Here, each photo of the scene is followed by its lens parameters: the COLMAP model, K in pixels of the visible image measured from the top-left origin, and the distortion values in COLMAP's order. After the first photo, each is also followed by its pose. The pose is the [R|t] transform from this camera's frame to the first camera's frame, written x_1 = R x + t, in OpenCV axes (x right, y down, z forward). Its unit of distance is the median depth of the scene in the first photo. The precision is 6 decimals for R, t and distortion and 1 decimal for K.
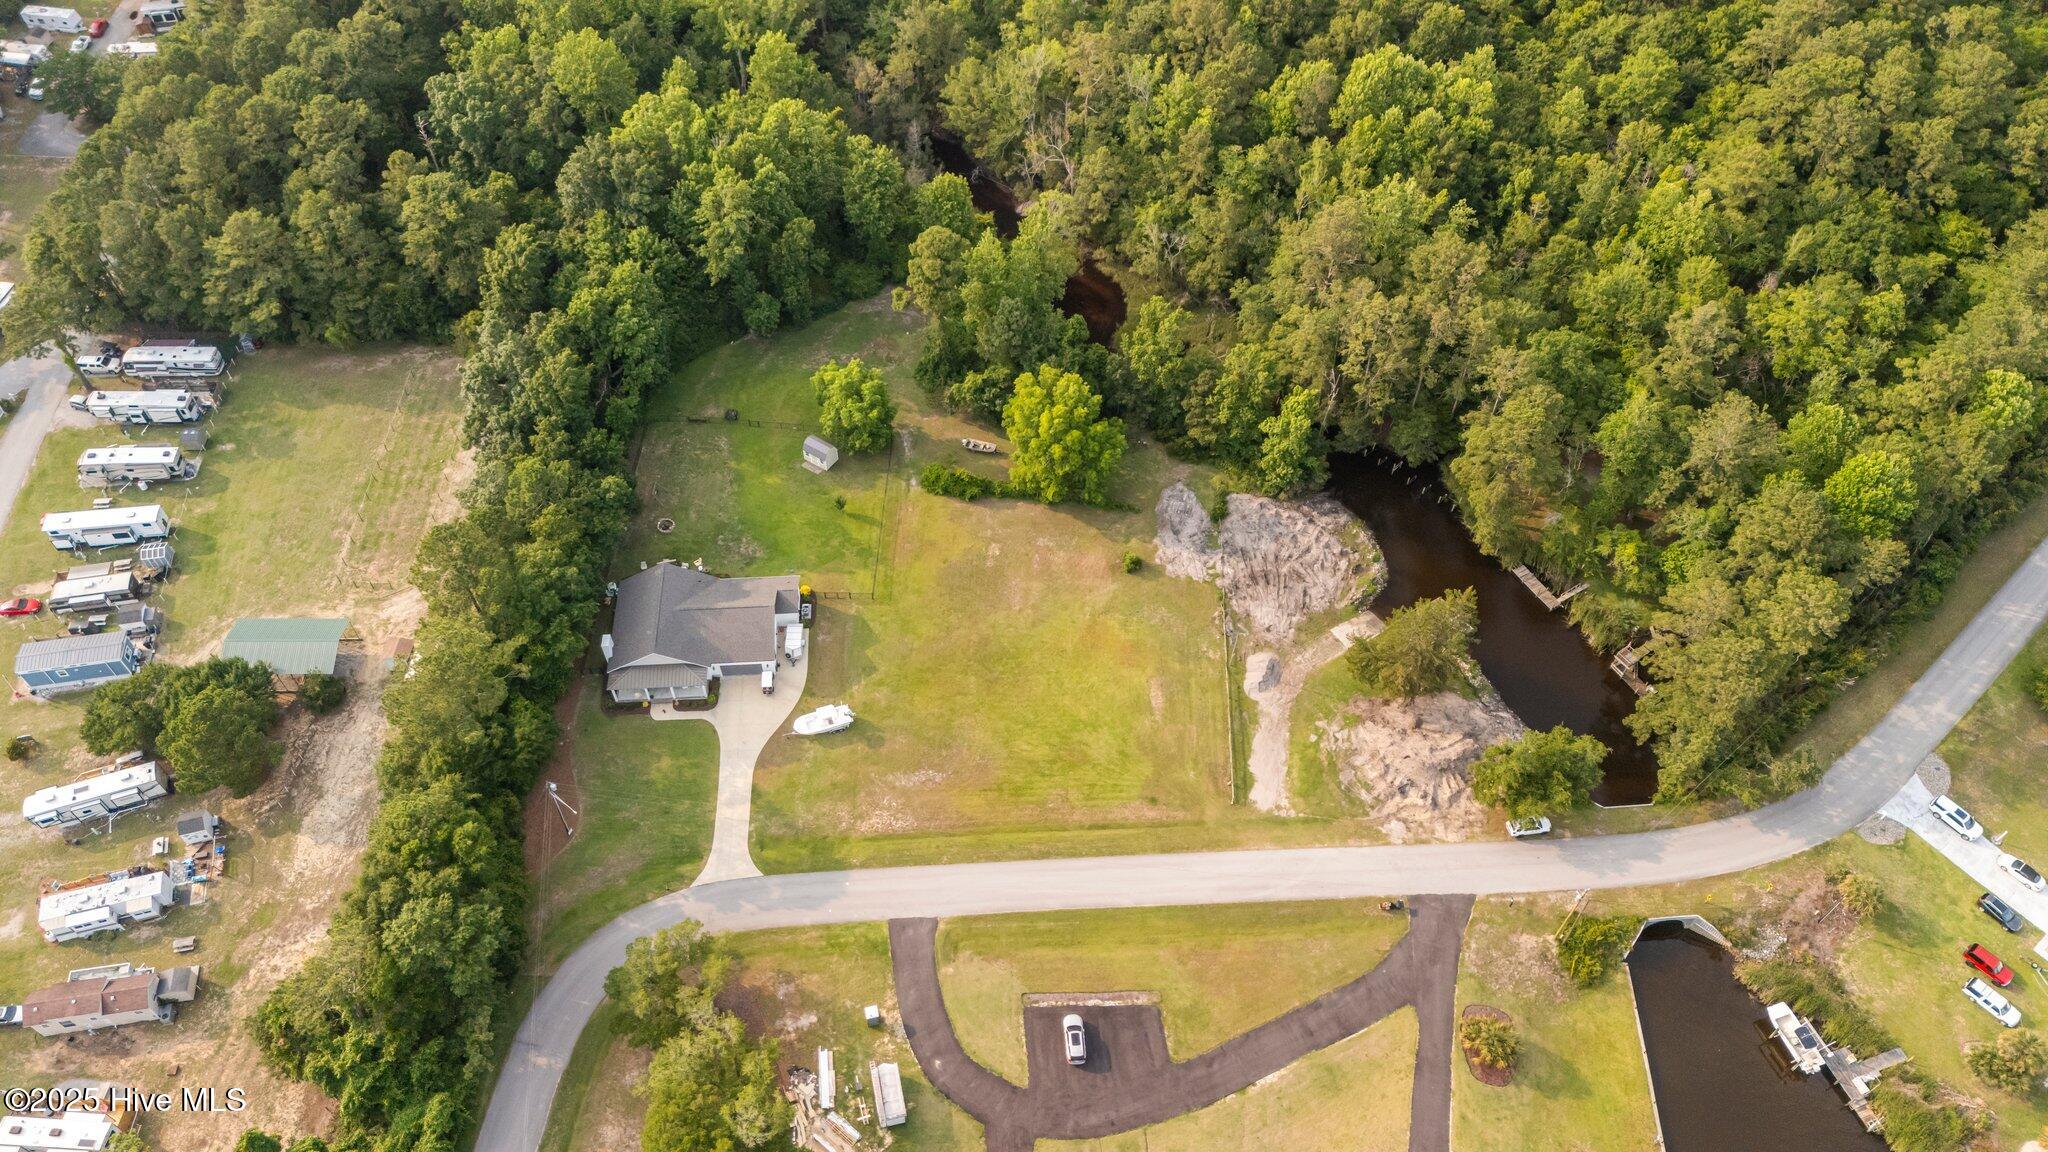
lens RADIAL K [[1507.2, 0, 1031.6], [0, 1507.2, 570.5], [0, 0, 1]] dist [0.102818, -0.103803]
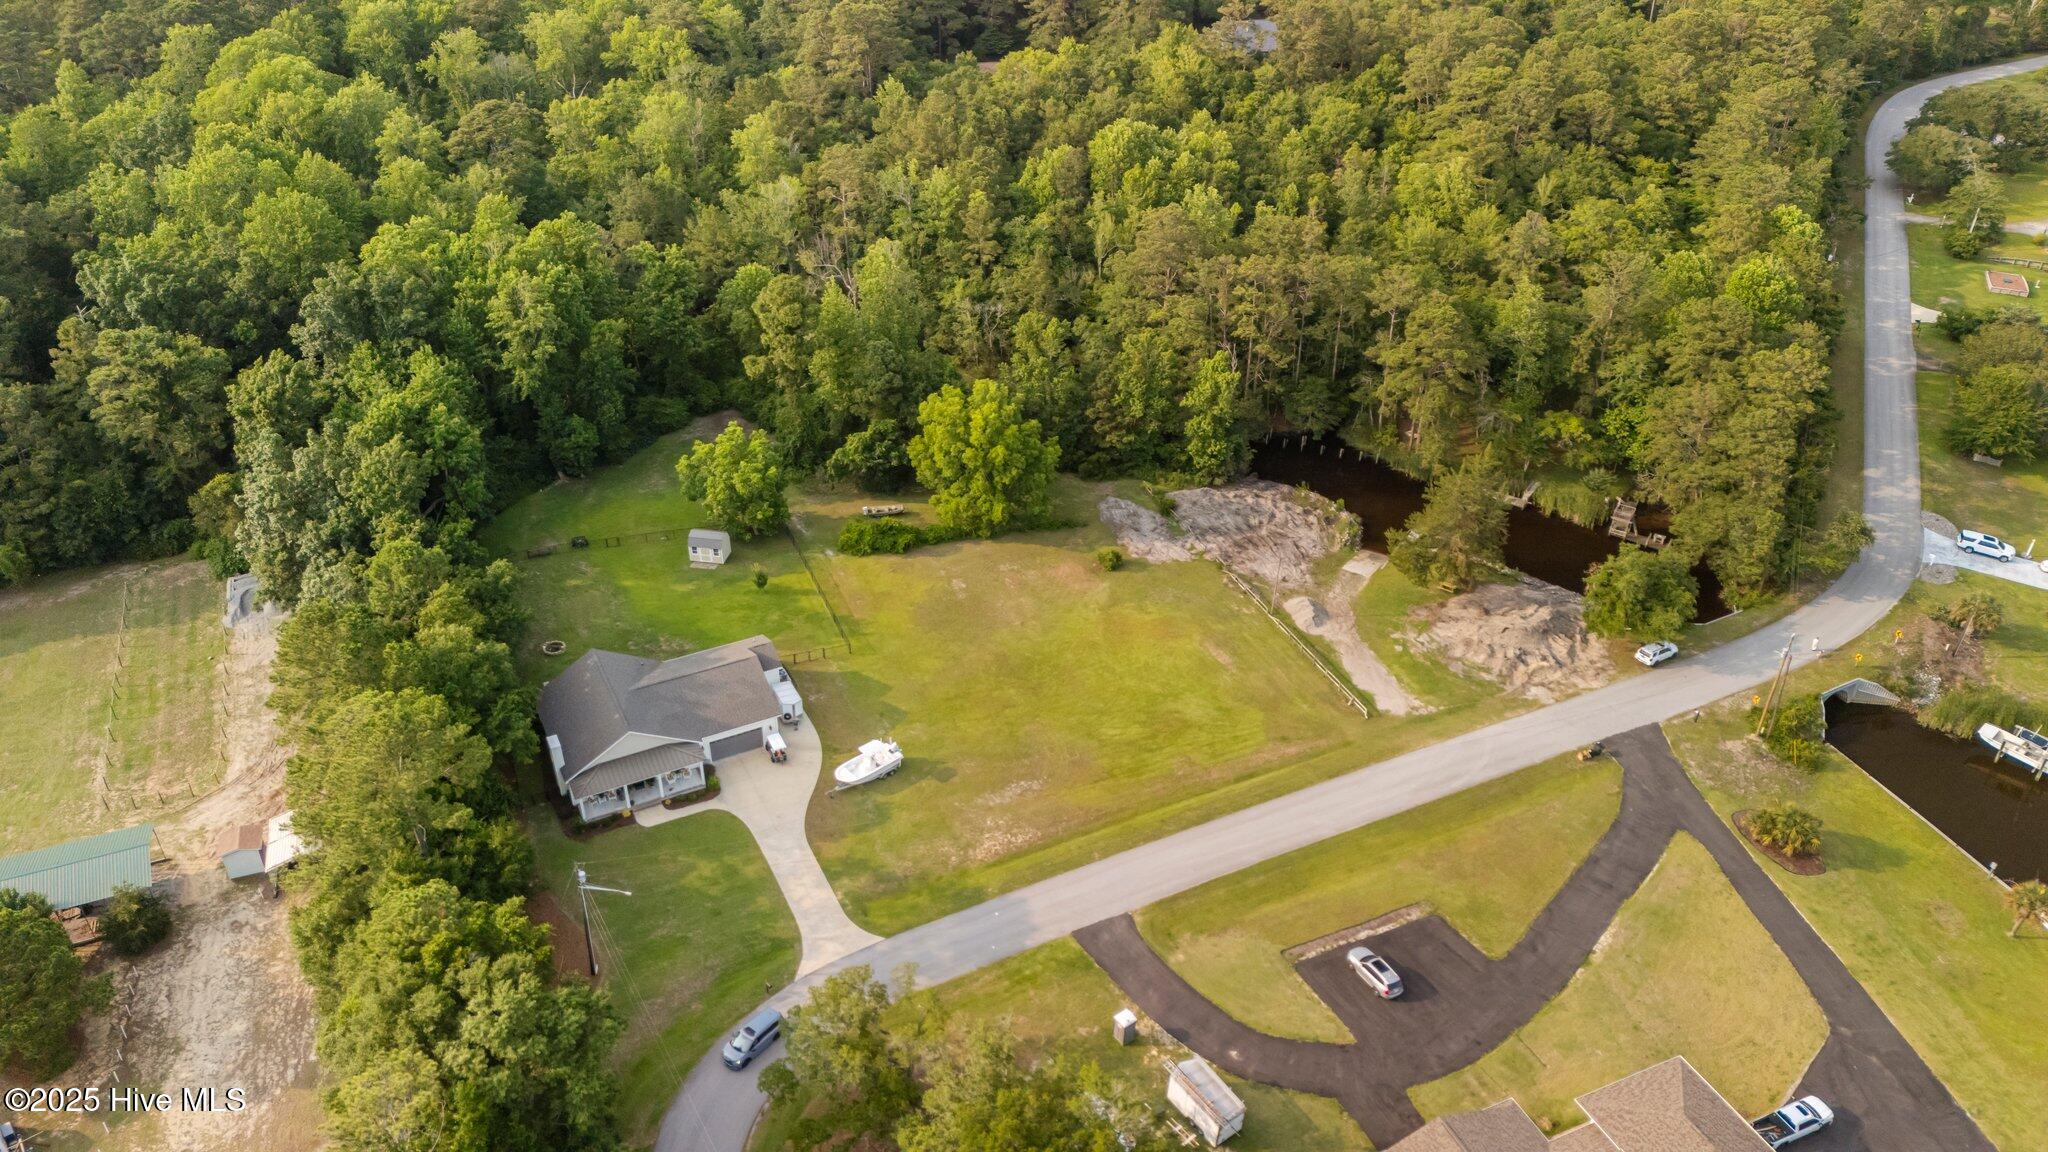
lens RADIAL K [[1507.2, 0, 1031.6], [0, 1507.2, 570.5], [0, 0, 1]] dist [0.102818, -0.103803]
pose [[0.917294, -0.221931, 0.330634, -0.296933], [0.314803, 0.912626, -0.260793, 0.238302], [-0.243867, 0.343308, 0.907011, 0.248957]]
